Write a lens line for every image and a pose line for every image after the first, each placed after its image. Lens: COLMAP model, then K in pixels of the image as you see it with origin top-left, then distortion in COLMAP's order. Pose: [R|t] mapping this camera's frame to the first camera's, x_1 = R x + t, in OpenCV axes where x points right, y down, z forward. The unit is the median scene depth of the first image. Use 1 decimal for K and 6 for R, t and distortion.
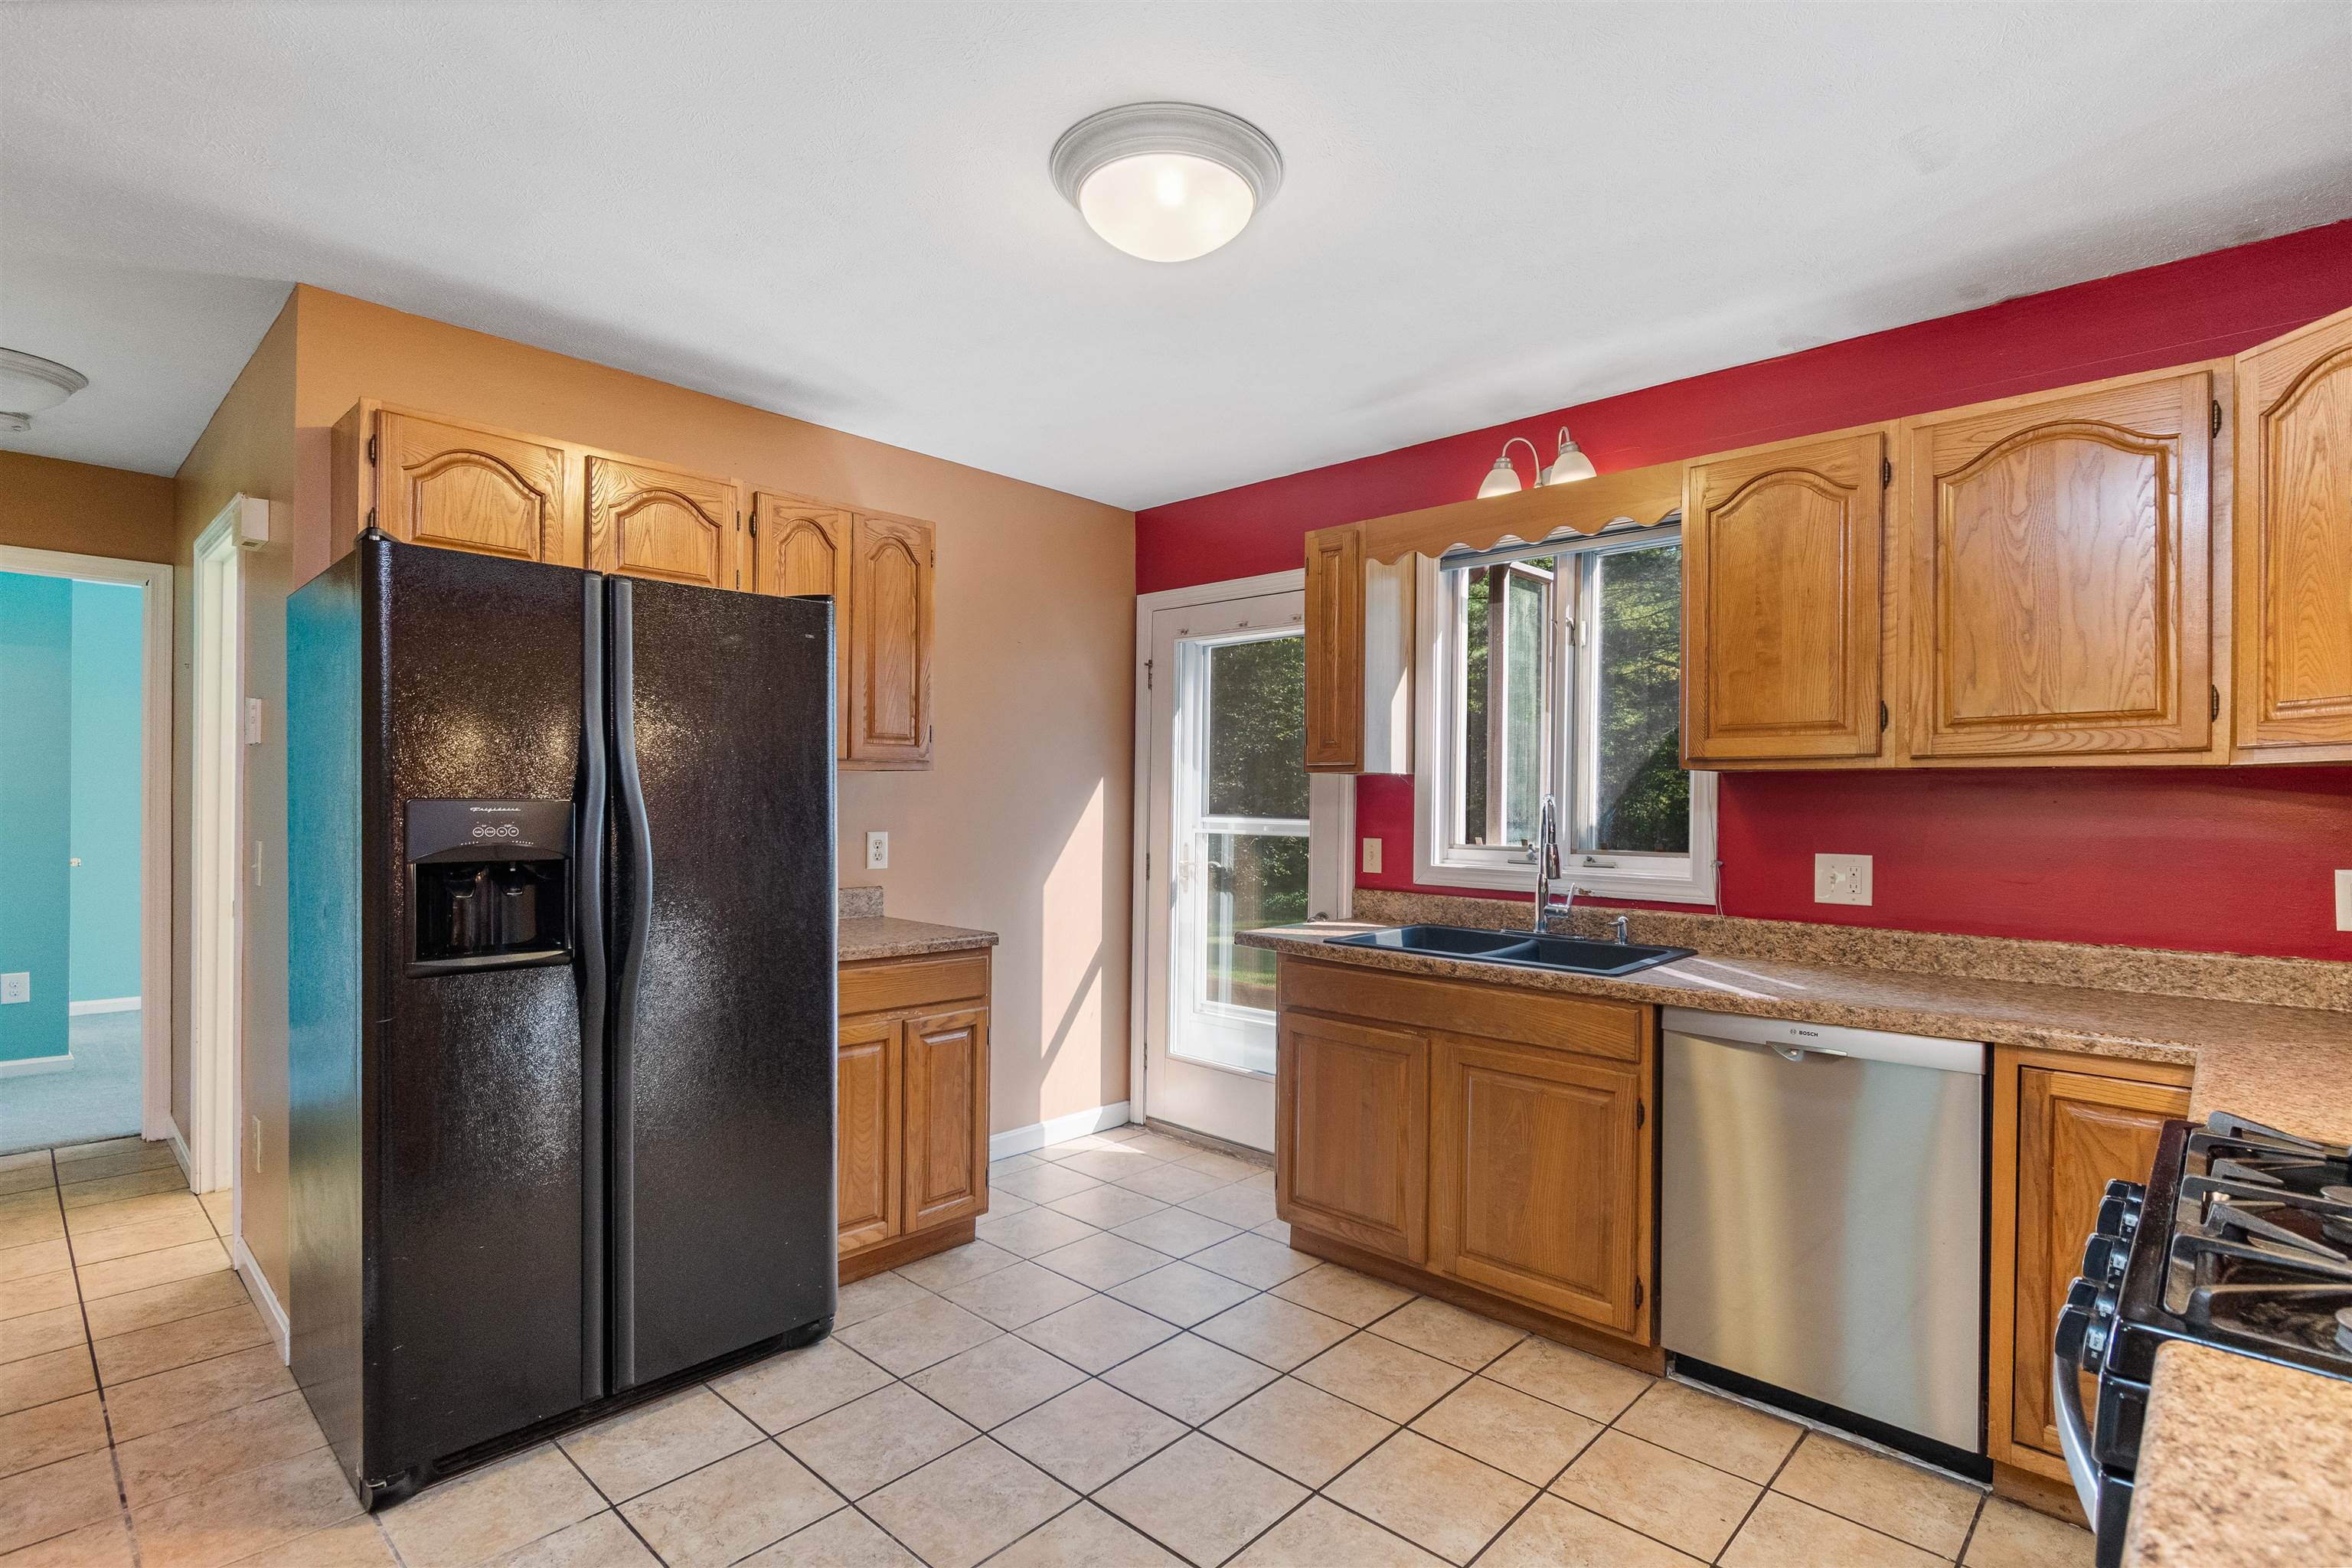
lens RADIAL K [[1111.0, 0, 1188.1], [0, 1111.0, 799.8], [0, 0, 1]] dist [-0.001089, -0.000772]
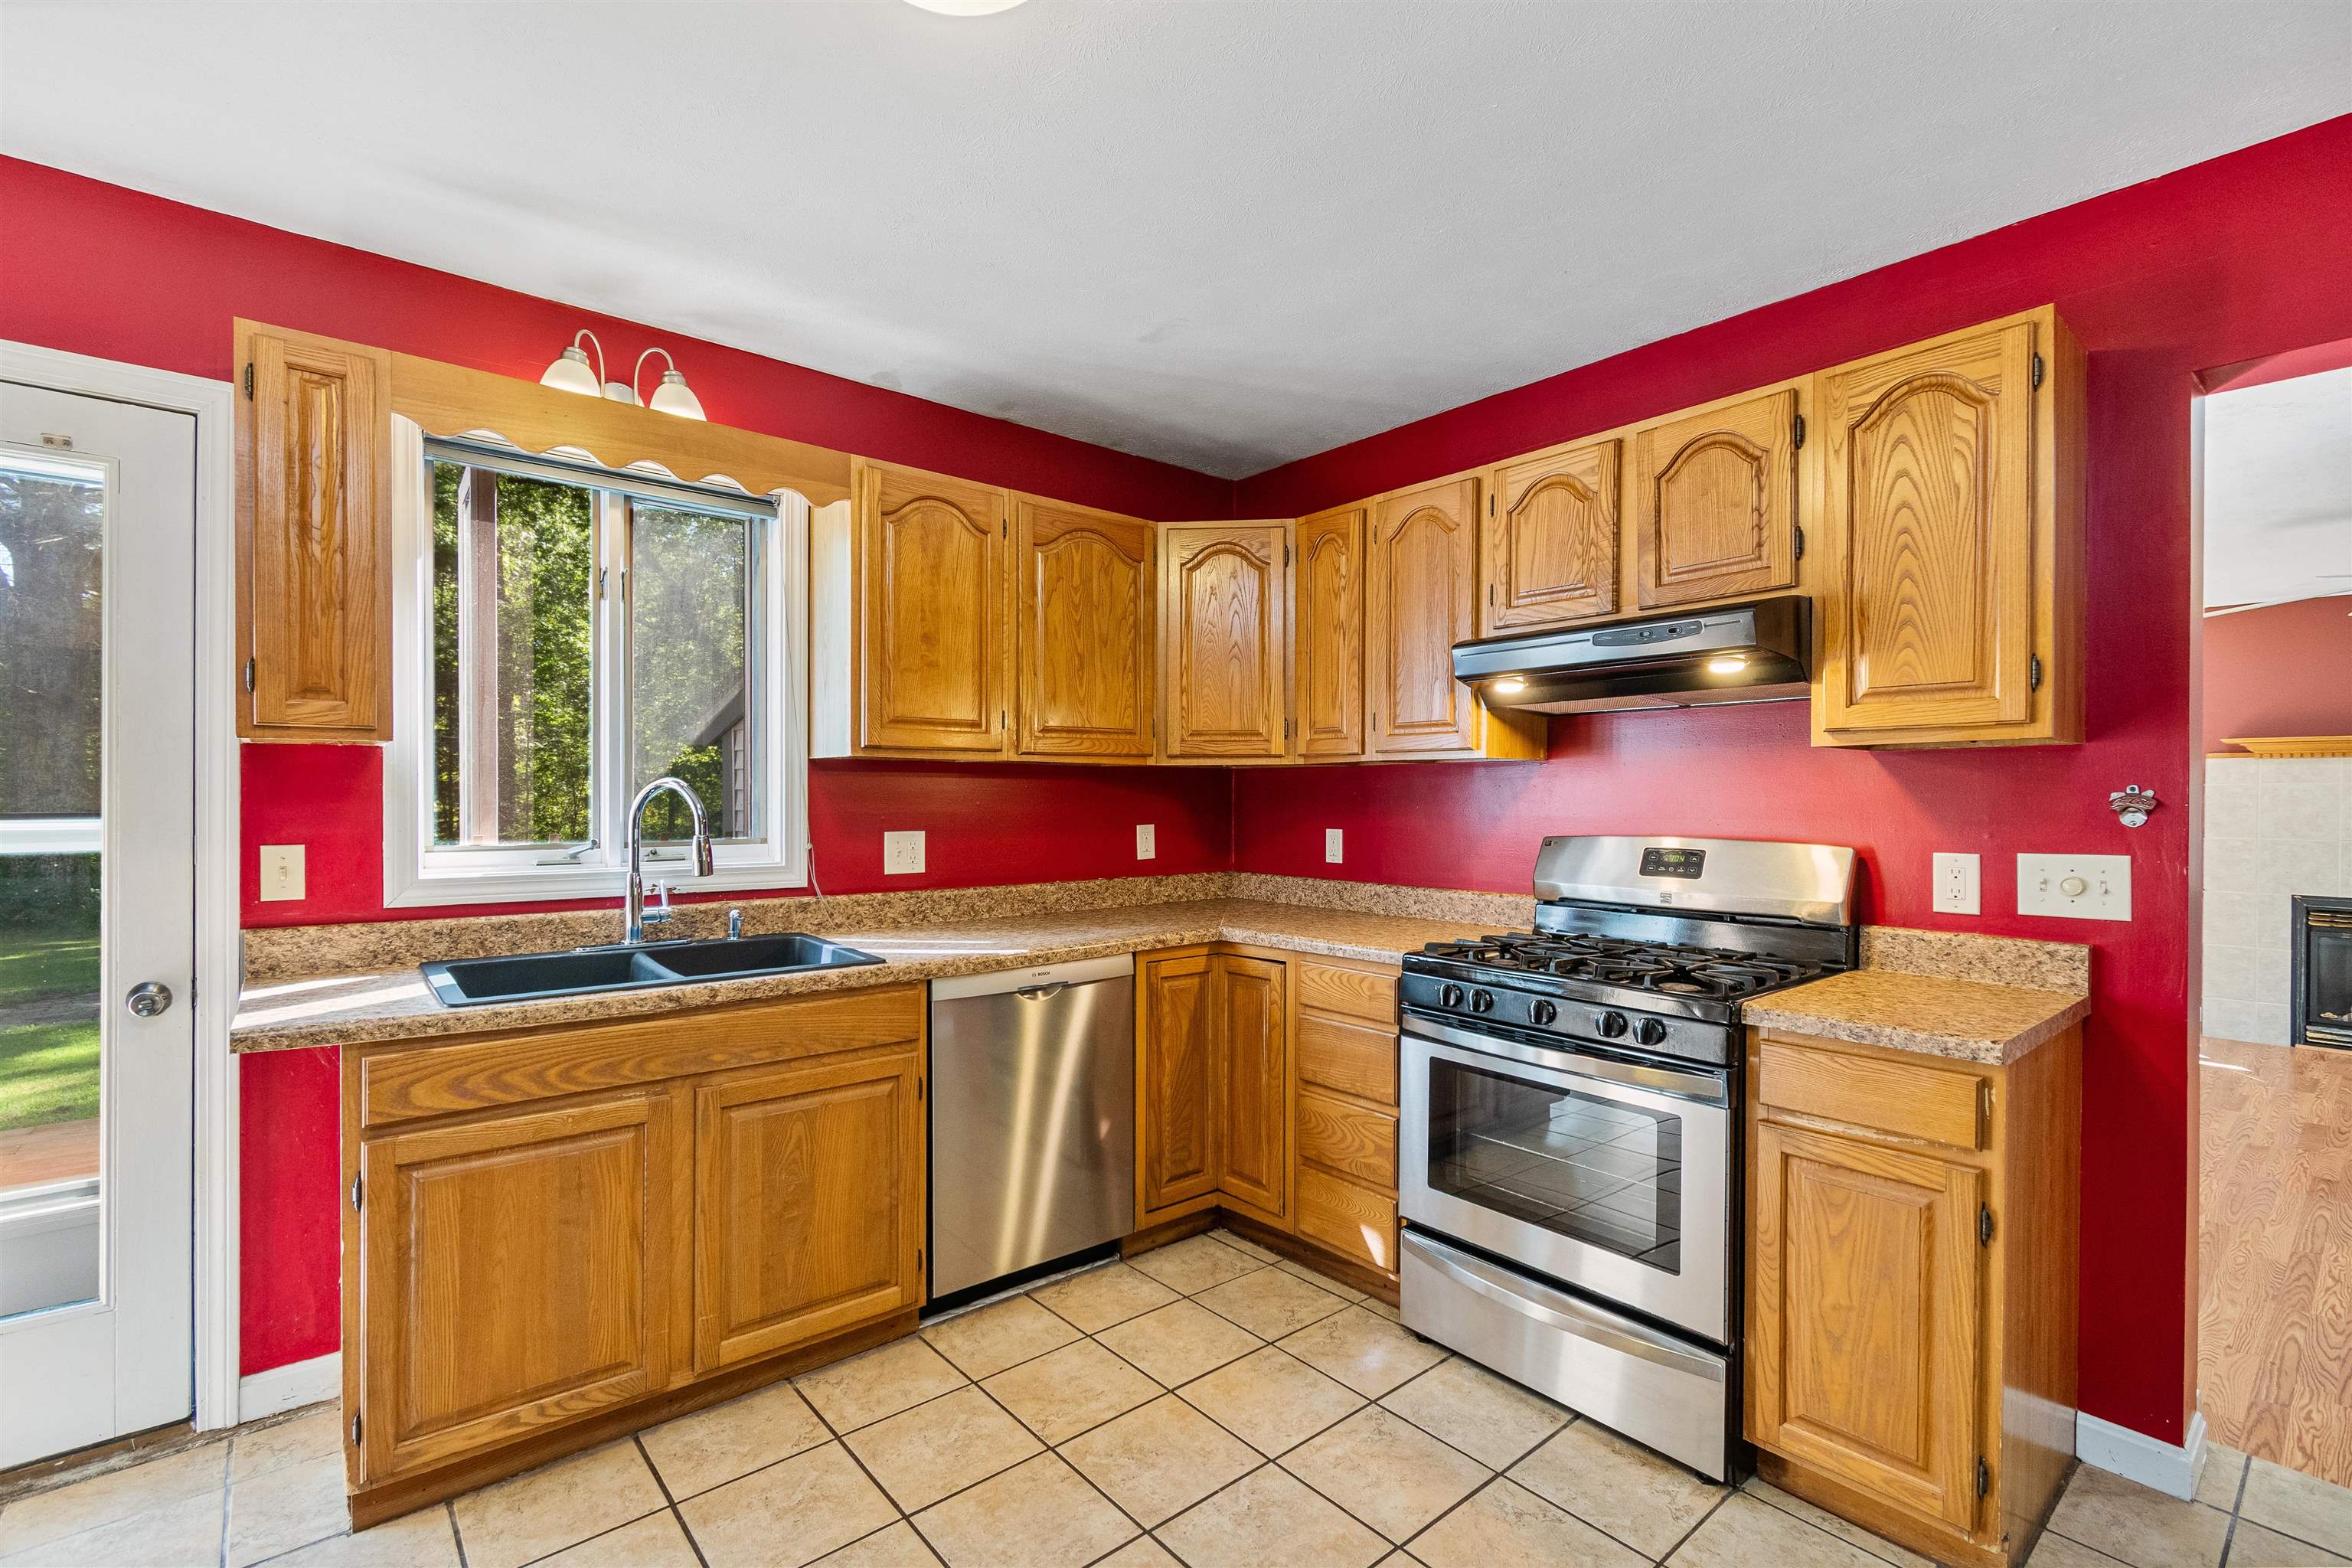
lens RADIAL K [[1037.4, 0, 1179.0], [0, 1037.4, 799.0], [0, 0, 1]] dist [0.000911, -0.000339]
pose [[0.125584, -0.014457, 0.991978, -0.454266], [-0.004538, 0.999875, 0.015147, -0.003053], [-0.992073, -0.006404, 0.125502, 0.555151]]
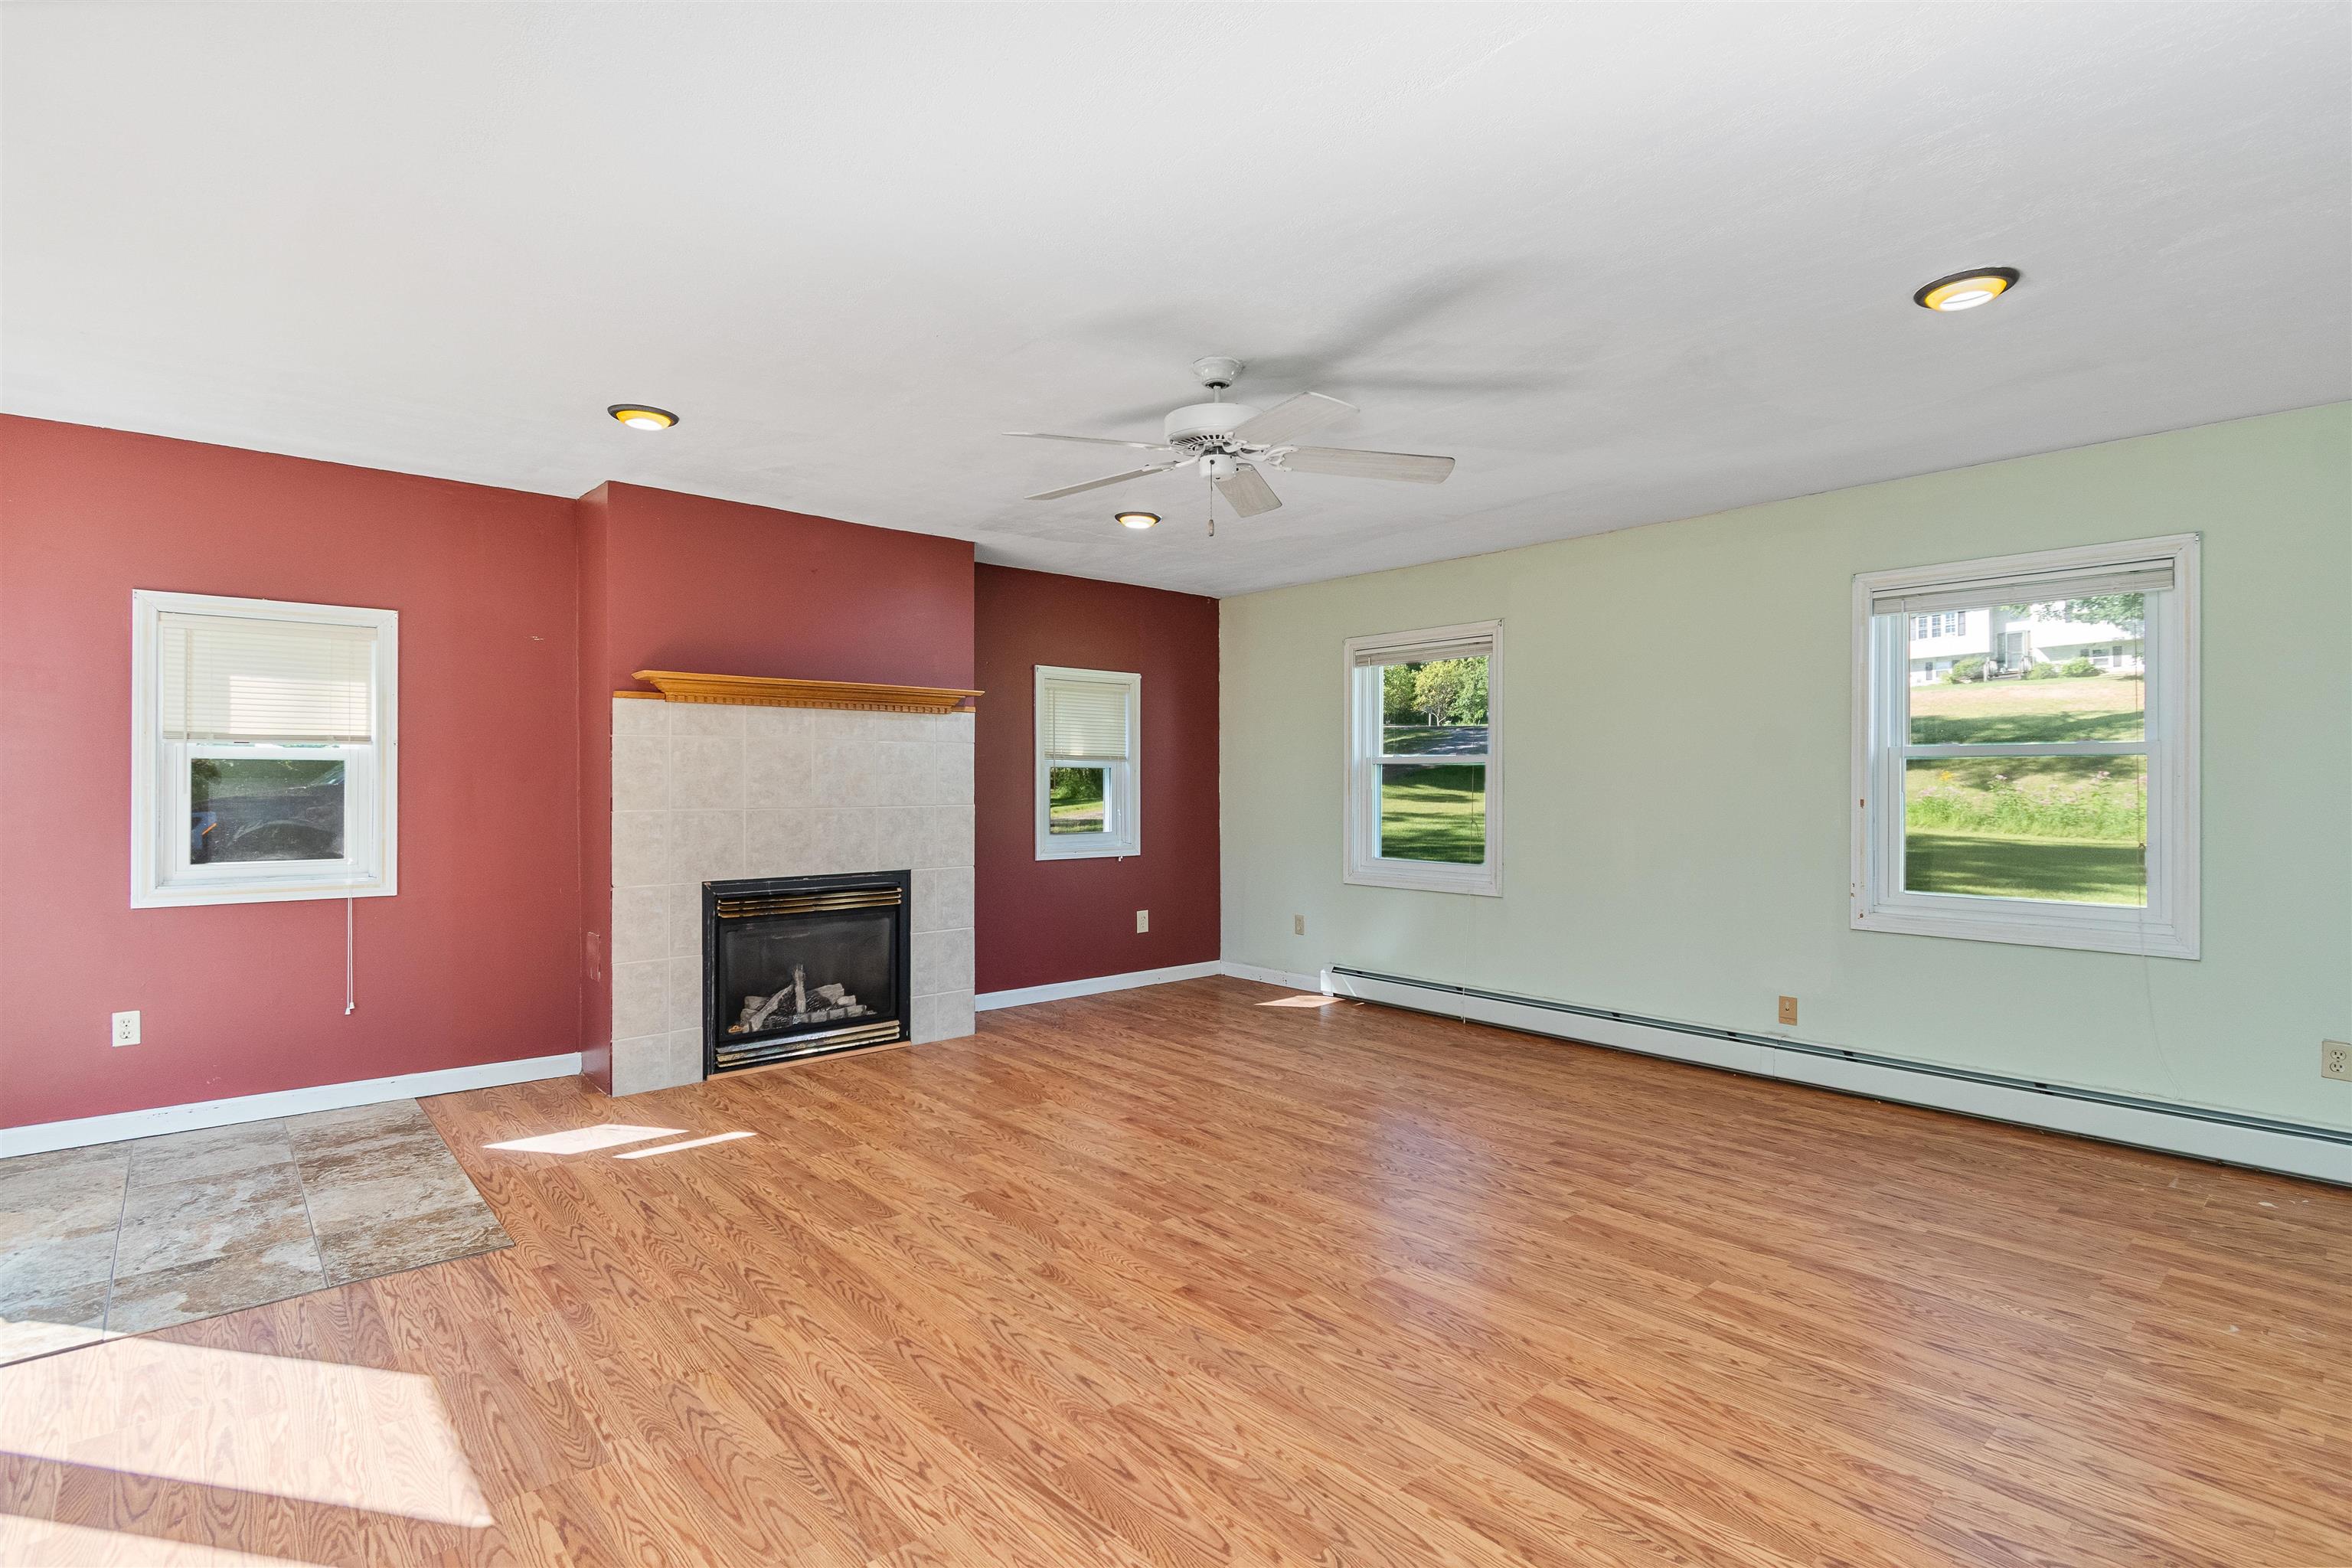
lens RADIAL K [[1119.6, 0, 1176.0], [0, 1119.6, 784.0], [0, 0, 1]] dist [-0.000335, -0.000009]
pose [[-0.994683, -0.009911, 0.102507, 0.926851], [-0.010004, 0.999950, -0.000393, 0.051211], [-0.102498, -0.001417, -0.994732, 0.250130]]
